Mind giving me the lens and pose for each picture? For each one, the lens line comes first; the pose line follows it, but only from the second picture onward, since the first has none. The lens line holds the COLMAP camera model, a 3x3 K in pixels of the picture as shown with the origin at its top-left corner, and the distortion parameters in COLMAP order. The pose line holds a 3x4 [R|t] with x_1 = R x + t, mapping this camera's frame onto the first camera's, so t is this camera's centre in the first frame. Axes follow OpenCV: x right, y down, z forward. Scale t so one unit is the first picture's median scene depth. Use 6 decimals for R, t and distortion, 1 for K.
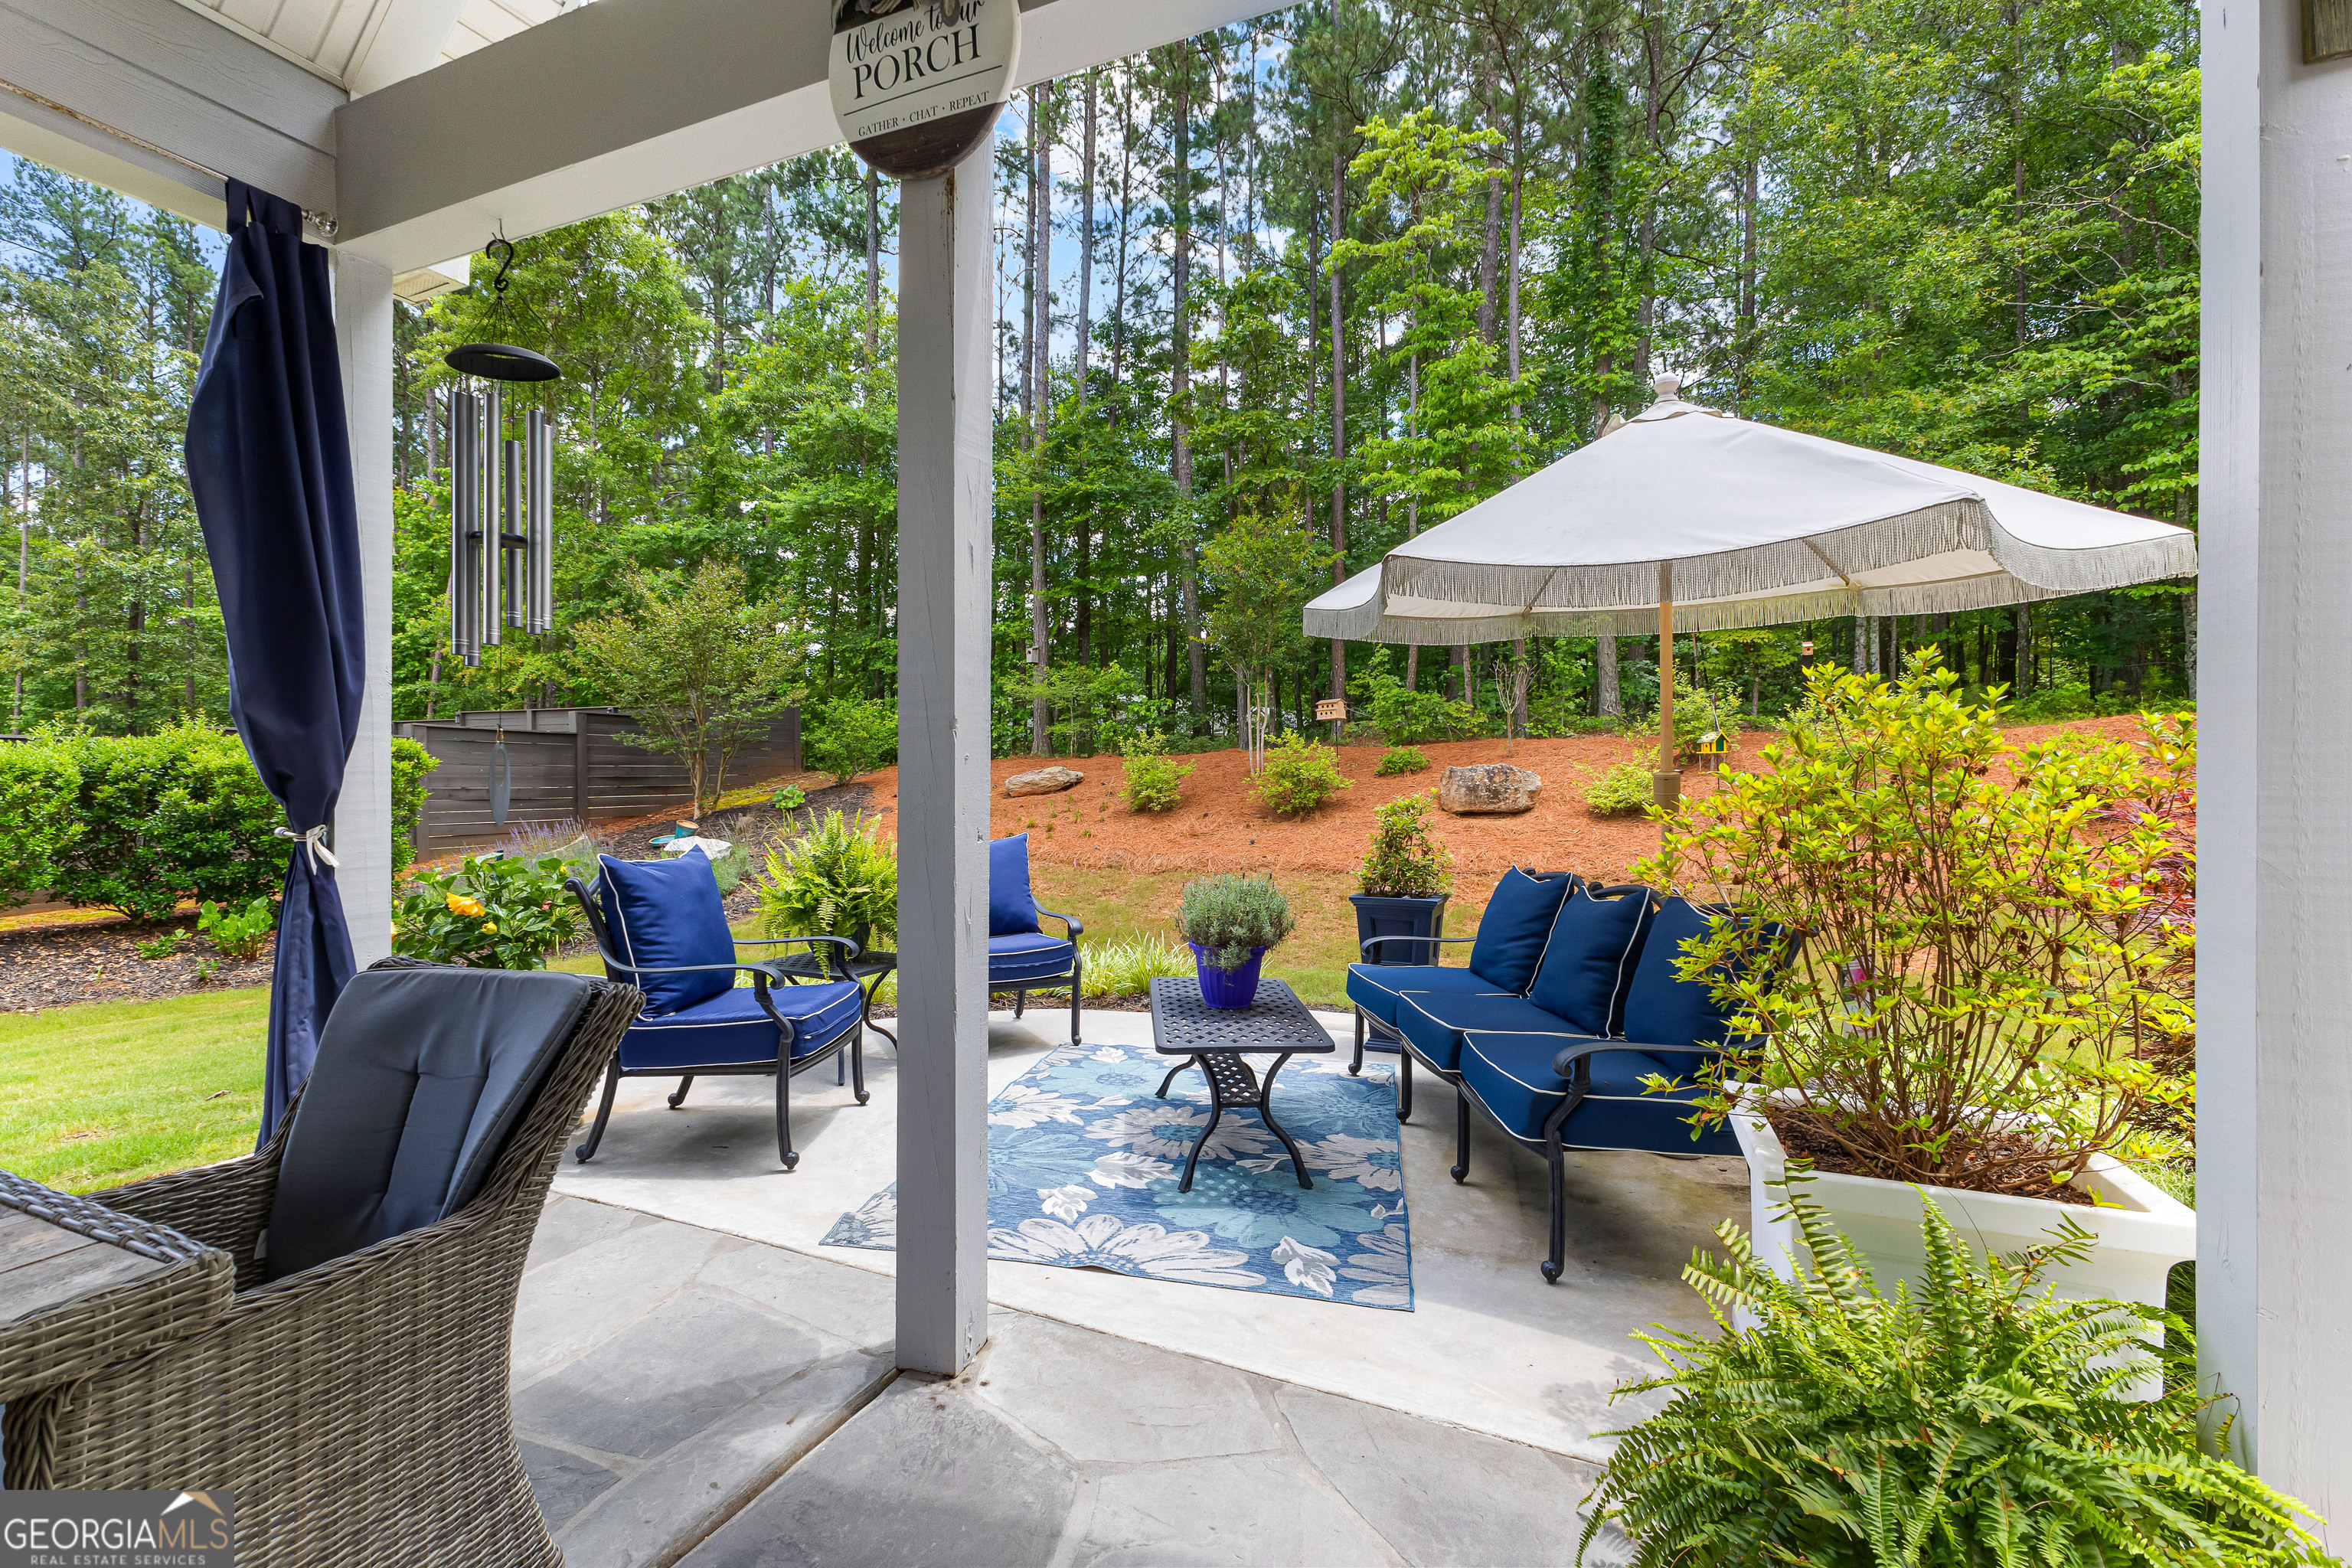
lens RADIAL K [[1017.9, 0, 1178.2], [0, 1017.9, 775.8], [0, 0, 1]] dist [0.013344, 0.000032]
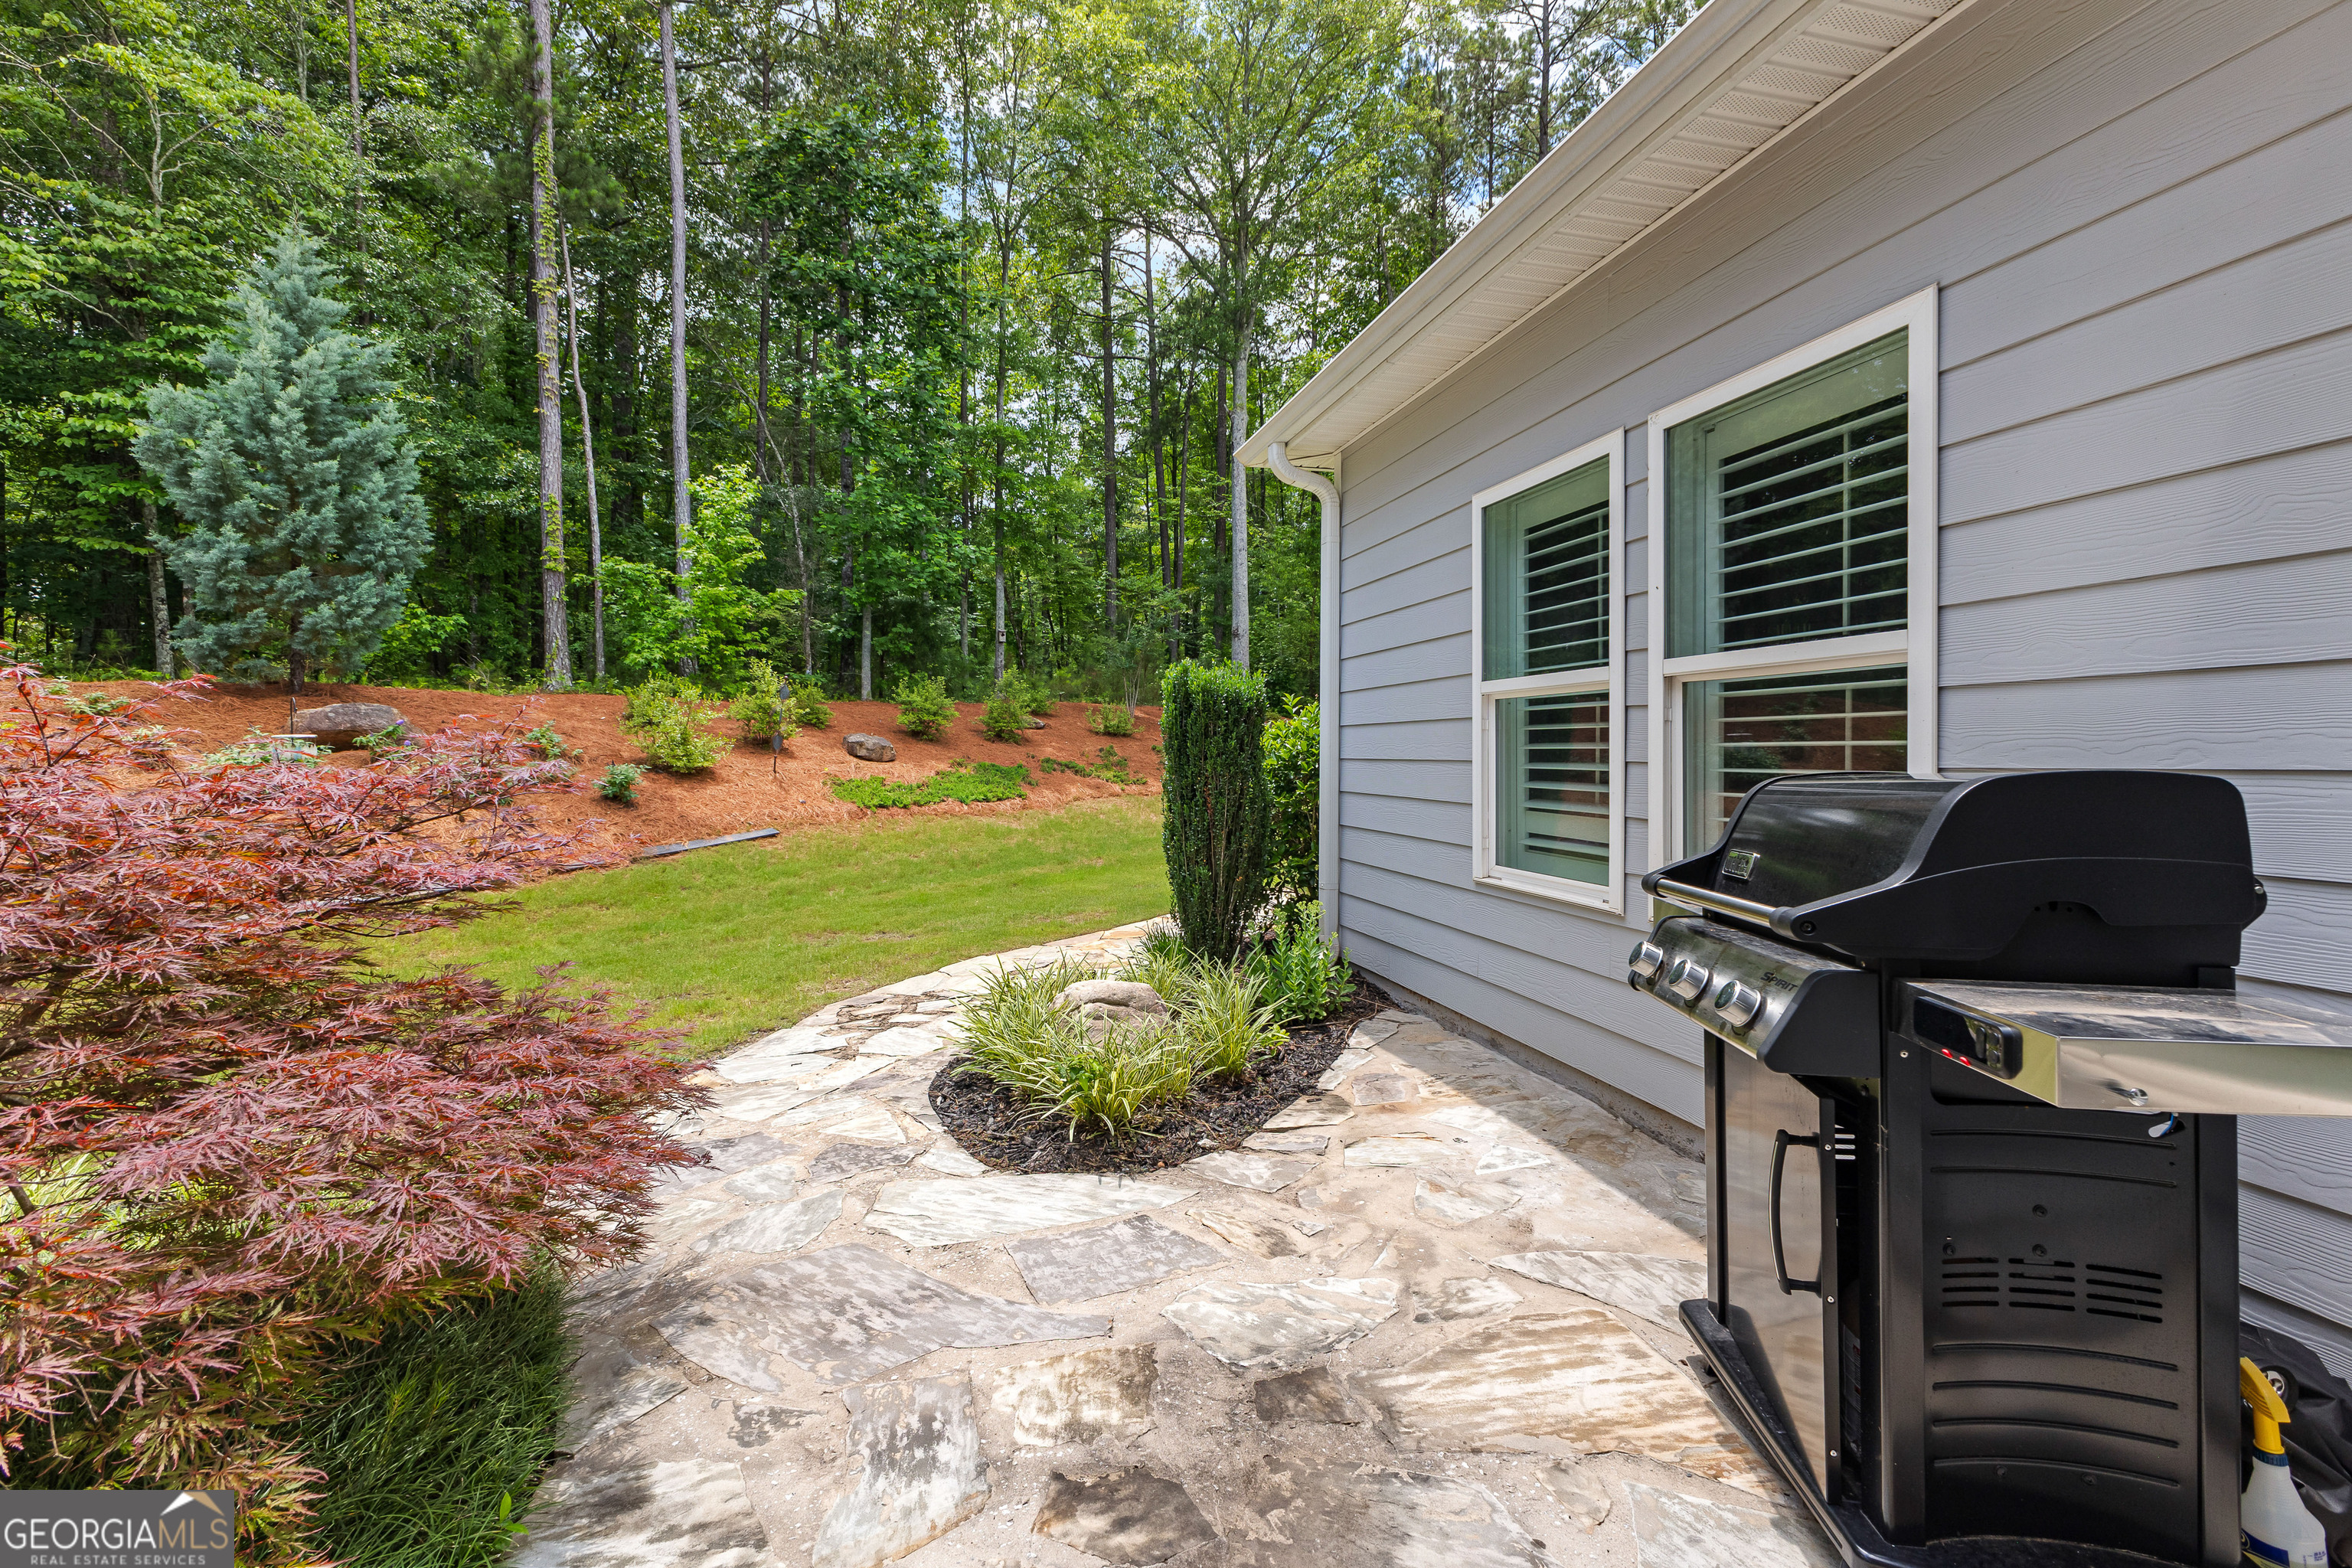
lens RADIAL K [[1045.8, 0, 1179.9], [0, 1045.8, 733.1], [0, 0, 1]] dist [0.015699, 0.000671]
pose [[0.077900, 0.017416, 0.996809, 0.116465], [0.005732, 0.999823, -0.017916, 0.005120], [-0.996945, 0.007110, 0.077787, 0.006058]]
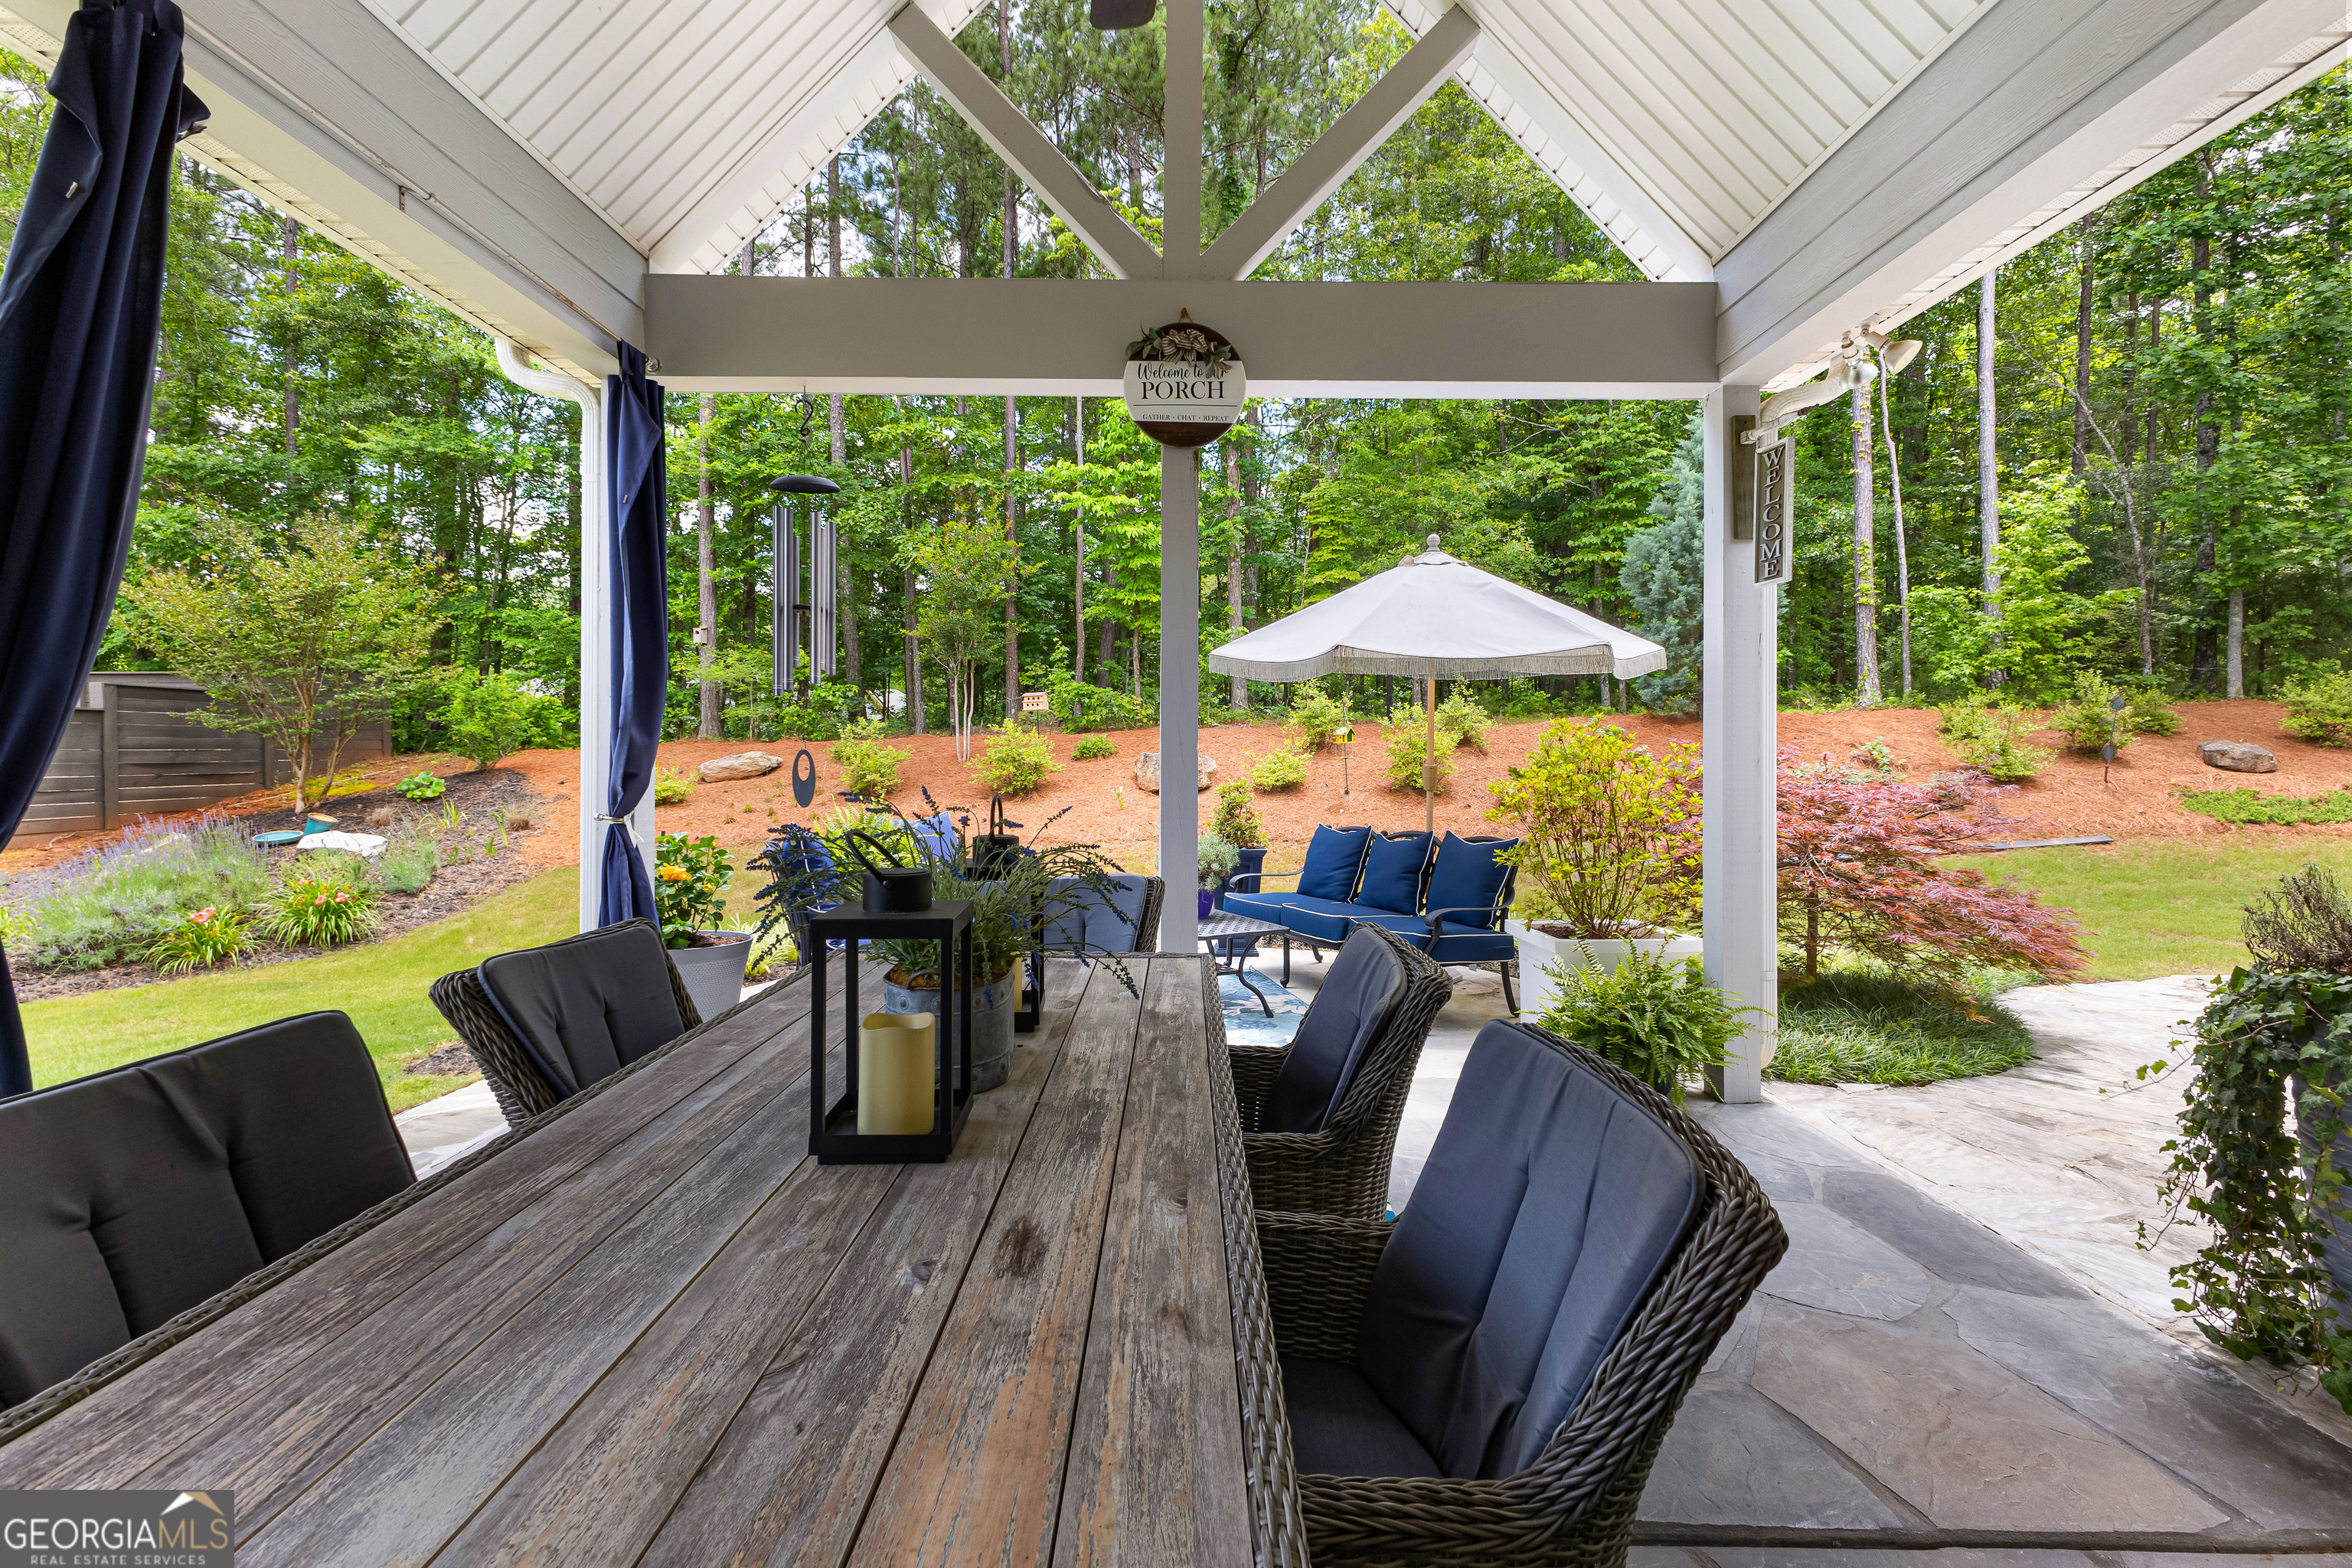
lens RADIAL K [[1021.2, 0, 1180.4], [0, 1021.2, 757.0], [0, 0, 1]] dist [0.025040, -0.010085]
pose [[0.919628, -0.001966, 0.392786, -0.149910], [0.001505, 0.999998, 0.001481, -0.004890], [-0.392788, -0.000771, 0.919629, -0.106919]]
